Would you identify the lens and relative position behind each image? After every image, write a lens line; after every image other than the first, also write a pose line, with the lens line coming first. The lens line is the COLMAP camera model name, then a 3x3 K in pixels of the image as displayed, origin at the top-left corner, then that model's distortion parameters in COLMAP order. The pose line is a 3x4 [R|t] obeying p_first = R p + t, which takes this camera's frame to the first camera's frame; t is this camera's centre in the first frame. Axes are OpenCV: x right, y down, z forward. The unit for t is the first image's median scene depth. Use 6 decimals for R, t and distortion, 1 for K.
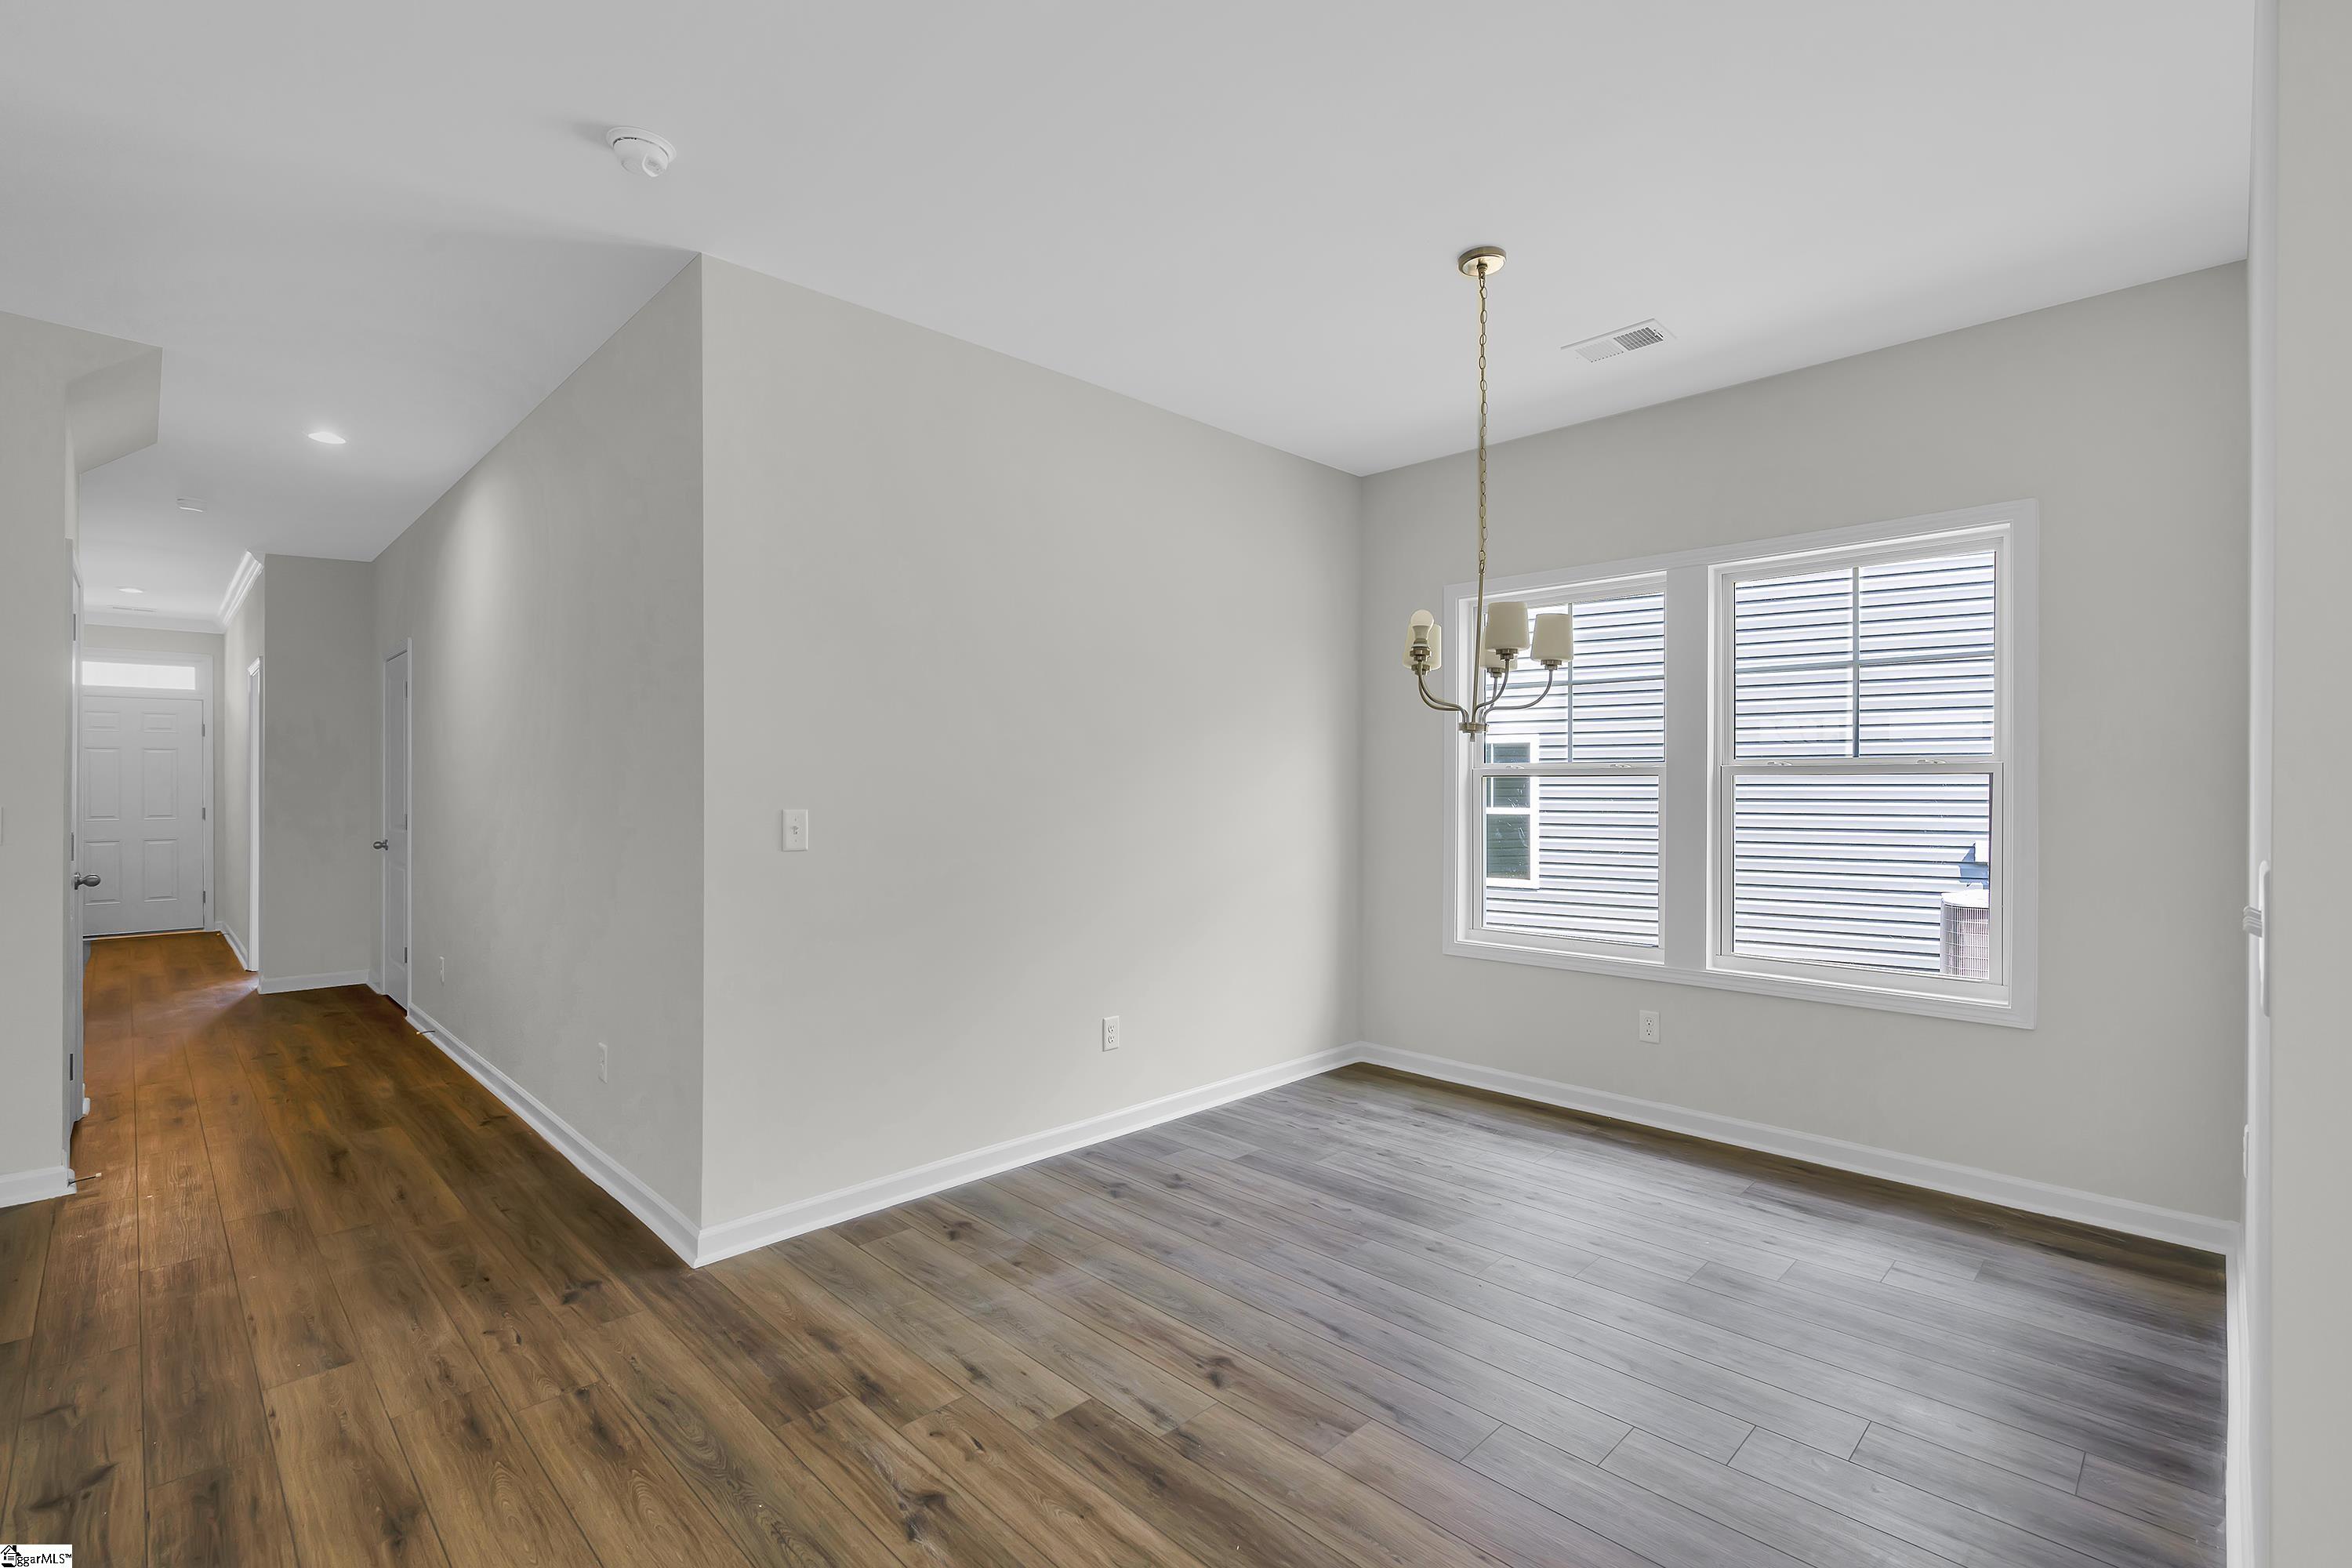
lens RADIAL K [[1059.2, 0, 1168.2], [0, 1059.2, 792.4], [0, 0, 1]] dist [-0.012534, 0.004884]
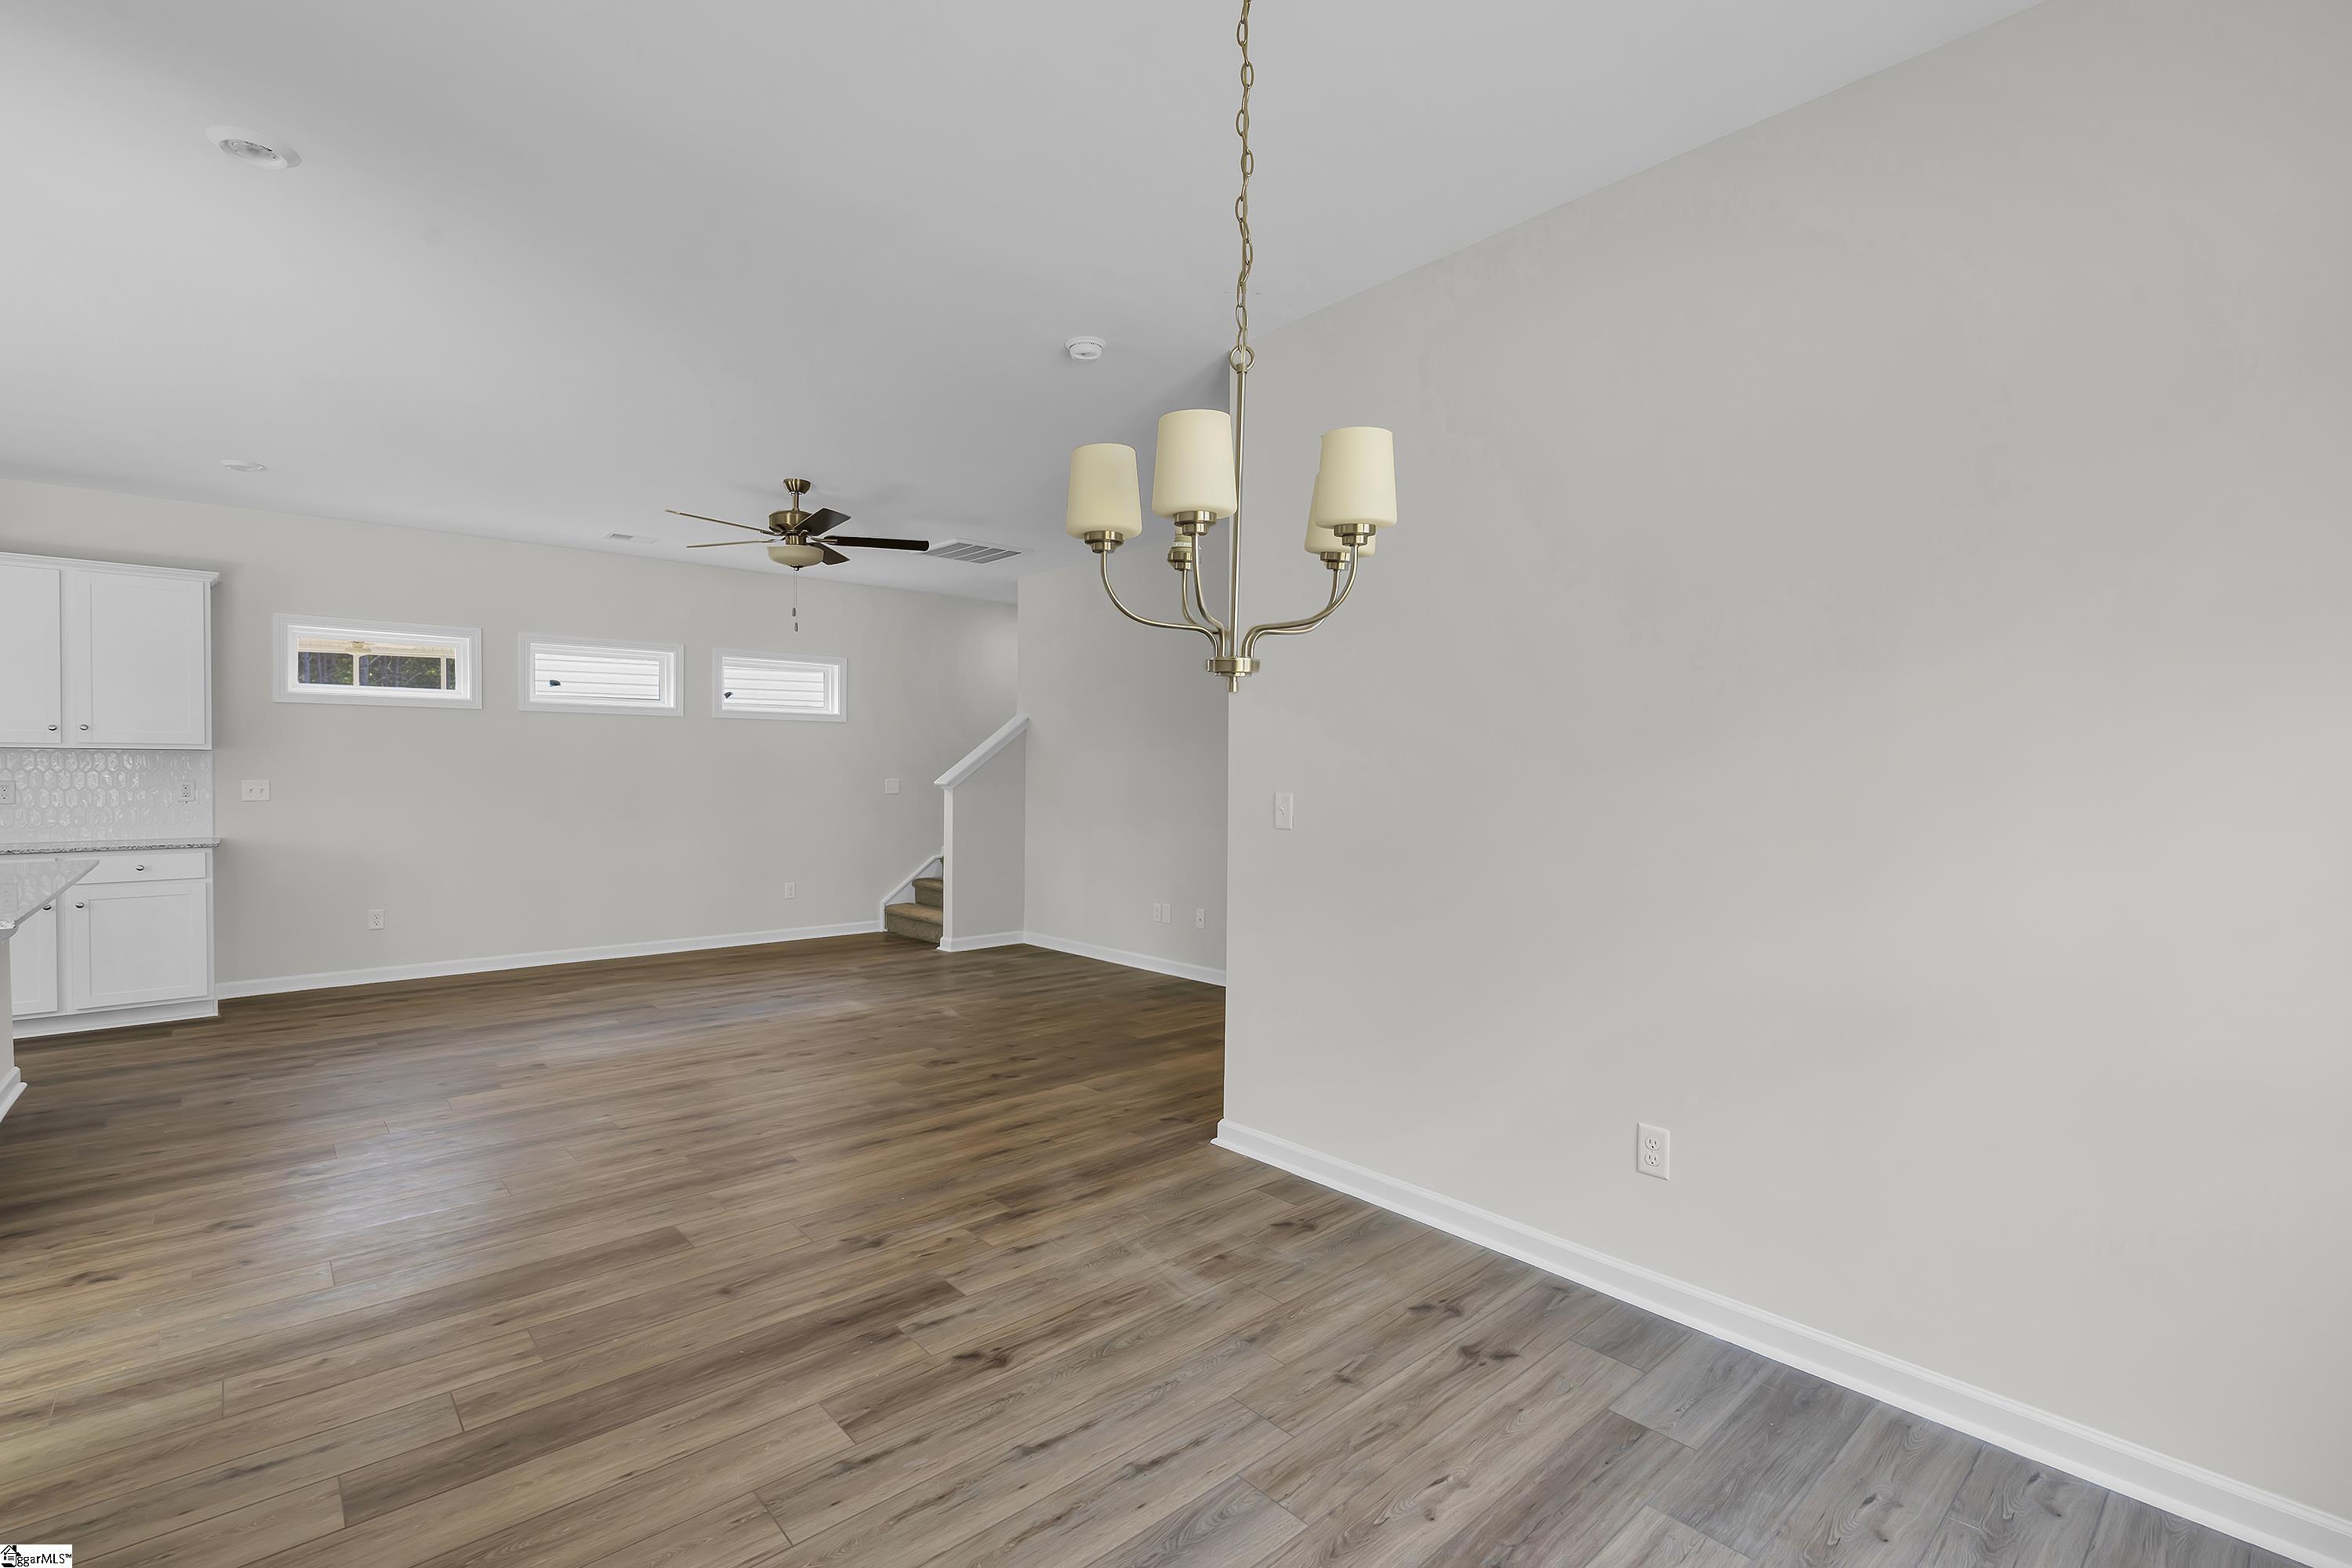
lens RADIAL K [[1059.2, 0, 1166.5], [0, 1059.2, 782.8], [0, 0, 1]] dist [-0.012534, 0.004884]
pose [[-0.057392, 0.012172, -0.998278, 0.928234], [-0.012271, 0.999842, 0.012897, -0.008572], [0.998276, 0.012990, -0.057234, 1.108984]]
